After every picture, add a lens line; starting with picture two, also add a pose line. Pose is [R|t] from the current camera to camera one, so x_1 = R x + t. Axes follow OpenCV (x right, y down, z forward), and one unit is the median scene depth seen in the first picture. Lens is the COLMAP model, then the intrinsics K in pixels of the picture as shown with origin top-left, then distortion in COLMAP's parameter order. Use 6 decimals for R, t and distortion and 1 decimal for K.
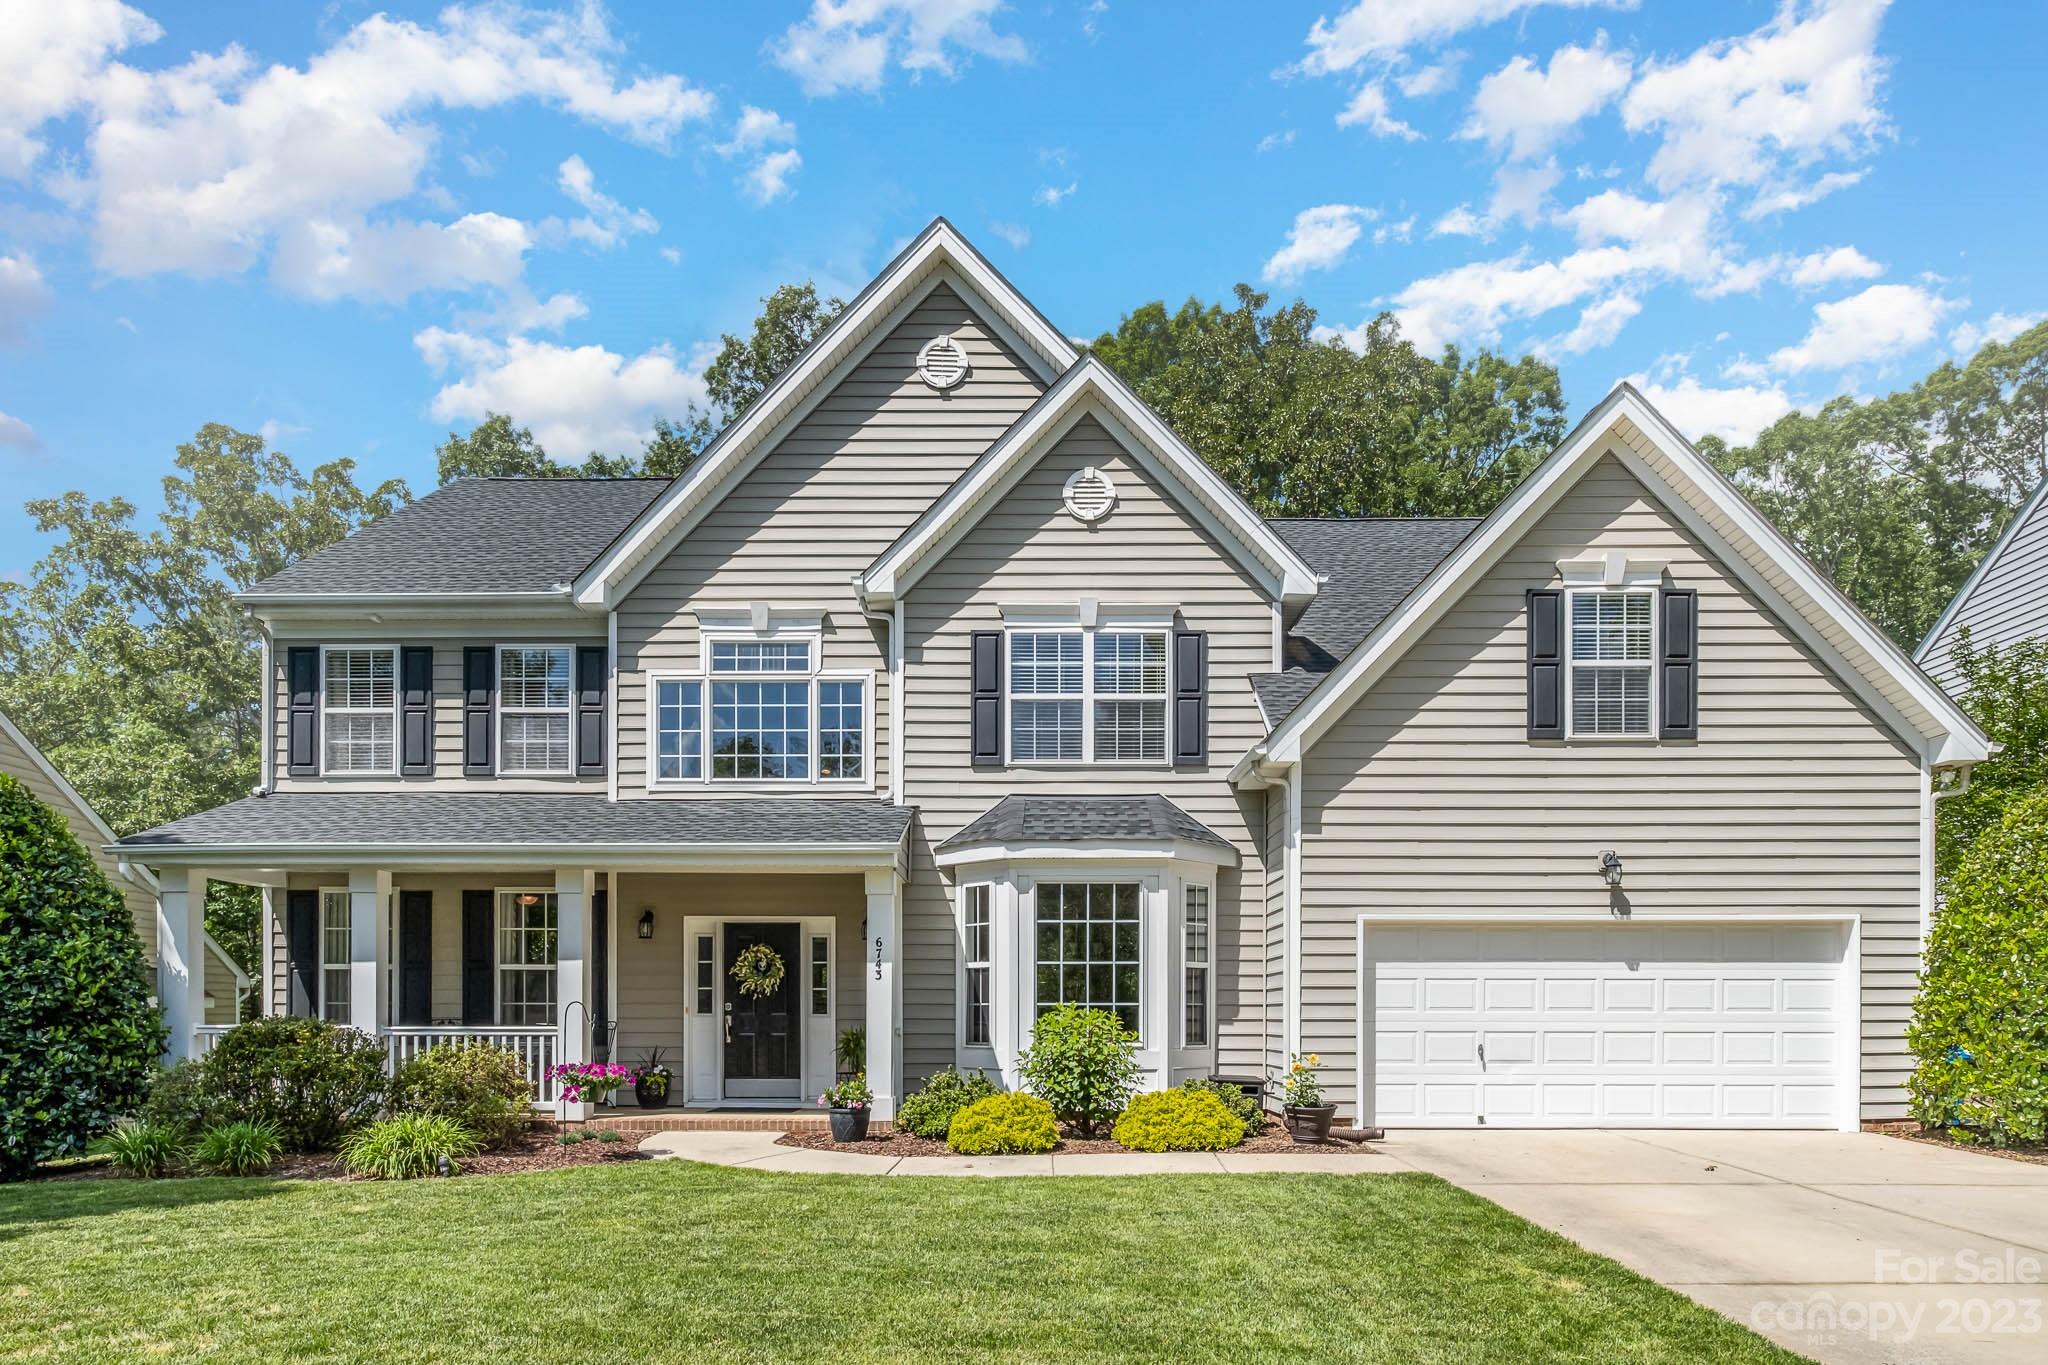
lens RADIAL K [[1185.1, 0, 1023.1], [0, 1185.1, 687.8], [0, 0, 1]] dist [0.004251, 0.000215]
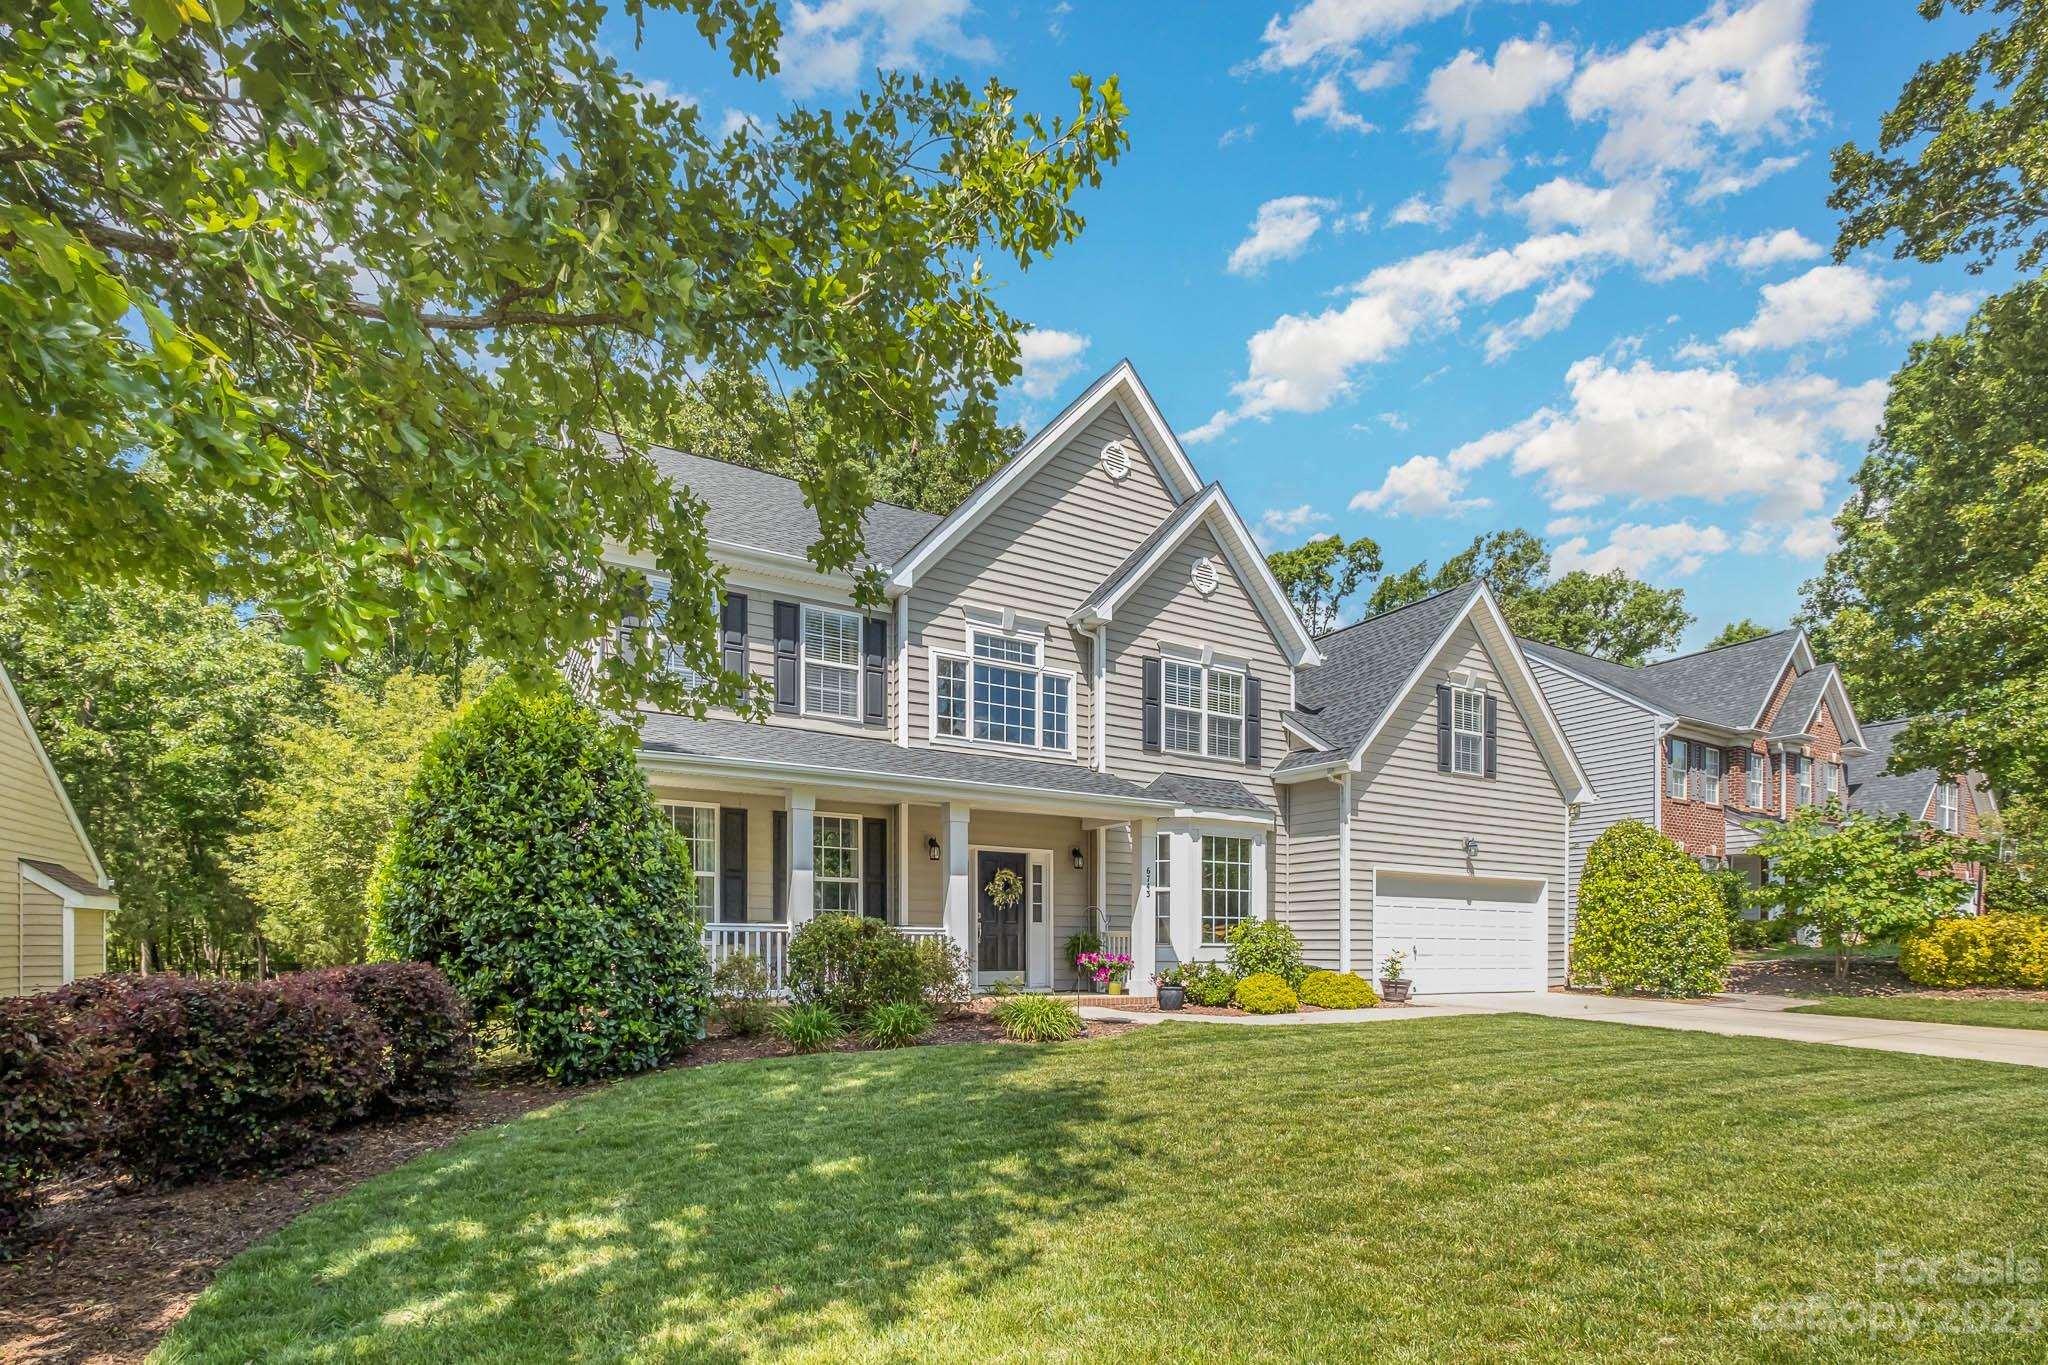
lens RADIAL K [[898.9, 0, 1023.9], [0, 898.9, 681.0], [0, 0, 1]] dist [-0.003422, 0.000169]
pose [[0.876281, 0.141576, 0.460530, -0.666600], [-0.139086, 0.989491, -0.039541, 0.045390], [-0.461288, -0.029405, 0.886763, 0.102754]]
